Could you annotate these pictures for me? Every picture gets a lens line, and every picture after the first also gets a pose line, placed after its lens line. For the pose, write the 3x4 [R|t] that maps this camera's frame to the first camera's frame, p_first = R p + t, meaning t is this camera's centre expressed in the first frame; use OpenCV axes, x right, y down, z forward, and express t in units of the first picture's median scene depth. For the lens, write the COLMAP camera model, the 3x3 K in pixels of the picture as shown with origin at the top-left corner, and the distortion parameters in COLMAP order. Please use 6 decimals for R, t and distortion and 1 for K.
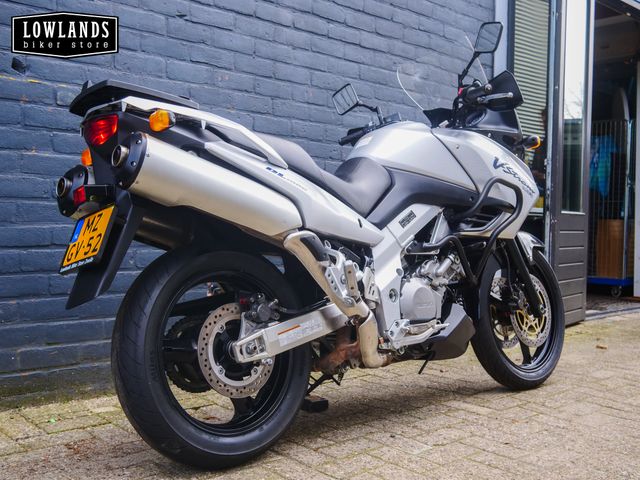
lens RADIAL K [[728.7, 0, 316.4], [0, 728.7, 237.9], [0, 0, 1]] dist [-0.013318, 0.000000]
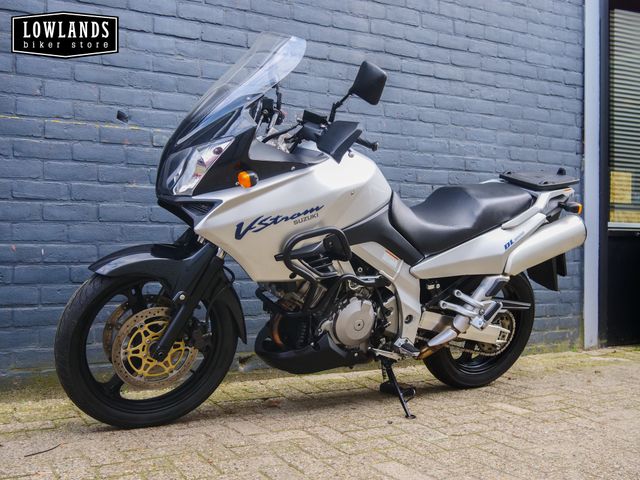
lens RADIAL K [[728.7, 0, 318.0], [0, 728.7, 238.5], [0, 0, 1]] dist [-0.013318, 0.000000]
pose [[0.971714, -0.014437, -0.235719, 0.177197], [0.007084, 0.999462, -0.032012, 0.013201], [0.236054, 0.029436, 0.971294, -0.111815]]
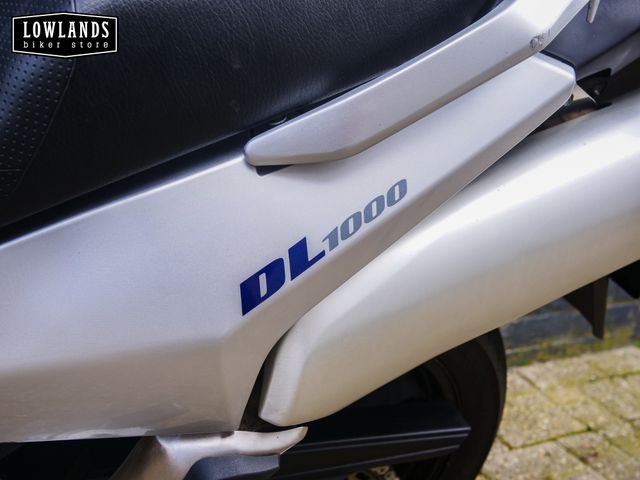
lens RADIAL K [[728.7, 0, 318.1], [0, 728.7, 239.3], [0, 0, 1]] dist [-0.013318, 0.000000]
pose [[0.941145, 0.126769, -0.313329, 0.252637], [-0.041479, 0.963313, 0.265155, -0.057911], [0.335448, -0.236553, 0.911876, 0.804442]]
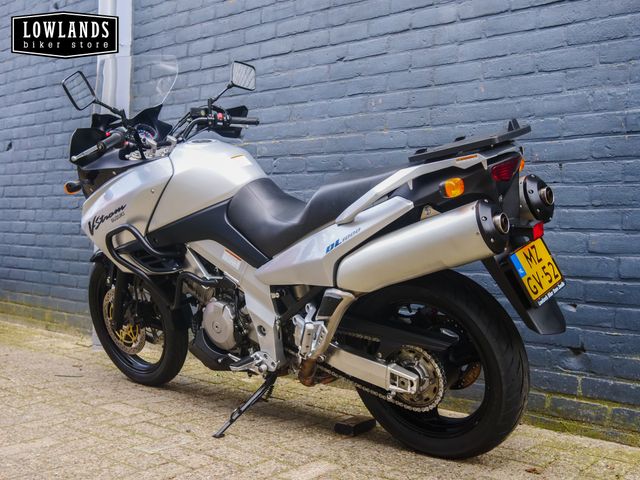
lens RADIAL K [[728.7, 0, 323.1], [0, 728.7, 239.1], [0, 0, 1]] dist [-0.013318, 0.000000]
pose [[0.114507, -0.016387, -0.993287, 0.921081], [-0.045650, 0.998721, -0.021739, 0.000114], [0.992373, 0.047833, 0.113613, 0.849036]]
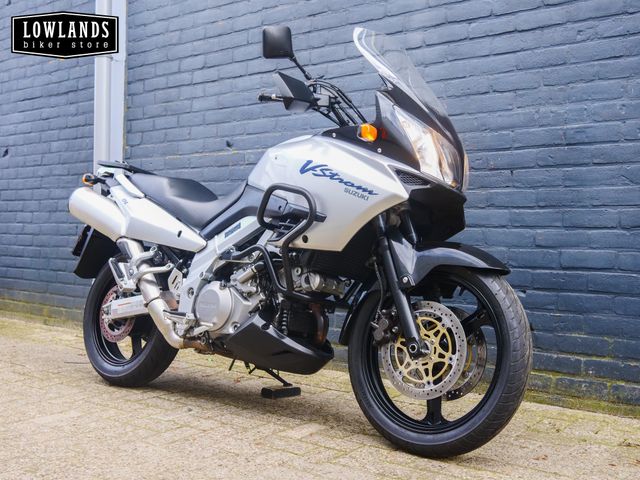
lens RADIAL K [[728.7, 0, 323.3], [0, 728.7, 239.4], [0, 0, 1]] dist [-0.013318, 0.000000]
pose [[0.155927, -0.017042, -0.987622, 1.059117], [-0.036731, 0.999060, -0.023038, 0.007802], [0.987085, 0.039868, 0.155155, 0.809316]]
